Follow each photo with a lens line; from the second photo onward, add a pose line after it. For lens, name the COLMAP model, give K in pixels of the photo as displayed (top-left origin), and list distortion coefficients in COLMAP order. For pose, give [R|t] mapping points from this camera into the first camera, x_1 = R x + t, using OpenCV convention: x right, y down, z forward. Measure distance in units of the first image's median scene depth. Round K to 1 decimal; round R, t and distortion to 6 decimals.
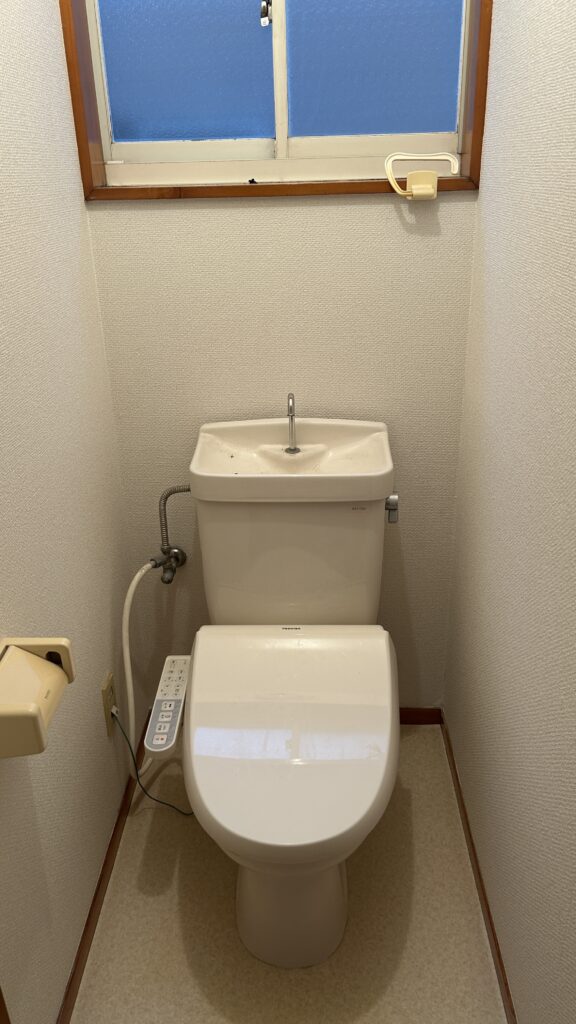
lens RADIAL K [[776.8, 0, 291.2], [0, 776.8, 519.2], [0, 0, 1]] dist [0.030017, -0.034885]
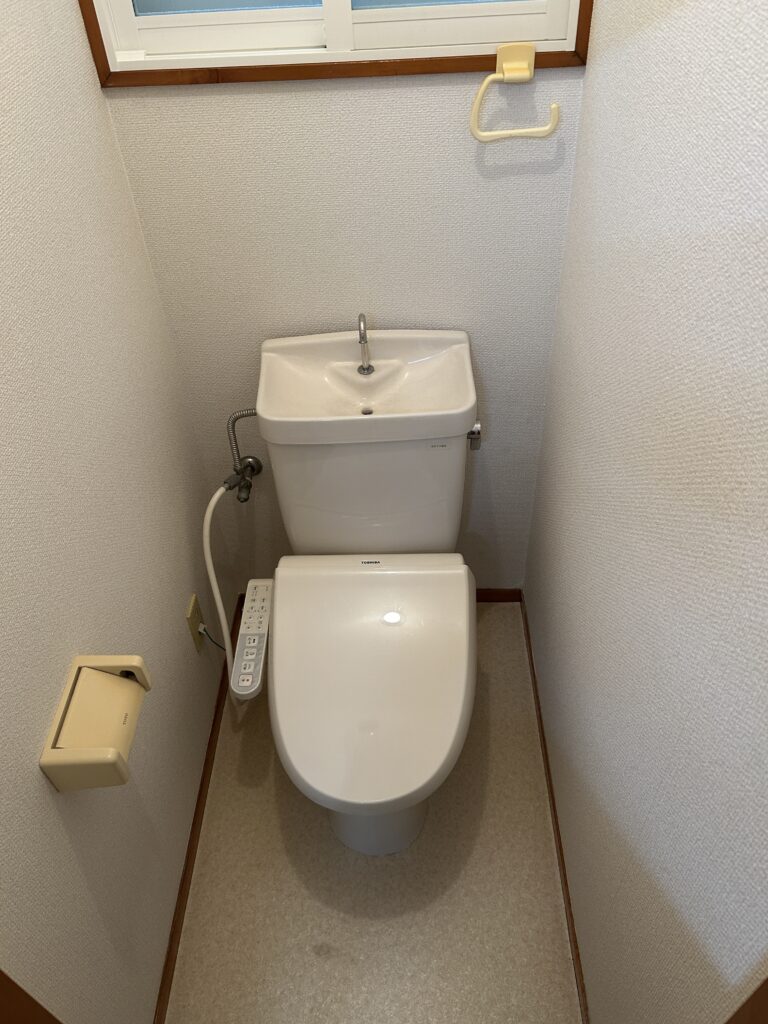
lens RADIAL K [[774.0, 0, 384.4], [0, 774.0, 504.7], [0, 0, 1]] dist [0.032454, -0.041861]
pose [[0.999726, -0.021844, -0.008376, 0.028578], [0.023379, 0.945904, 0.323603, -0.248926], [0.000854, -0.323710, 0.946156, 0.087220]]
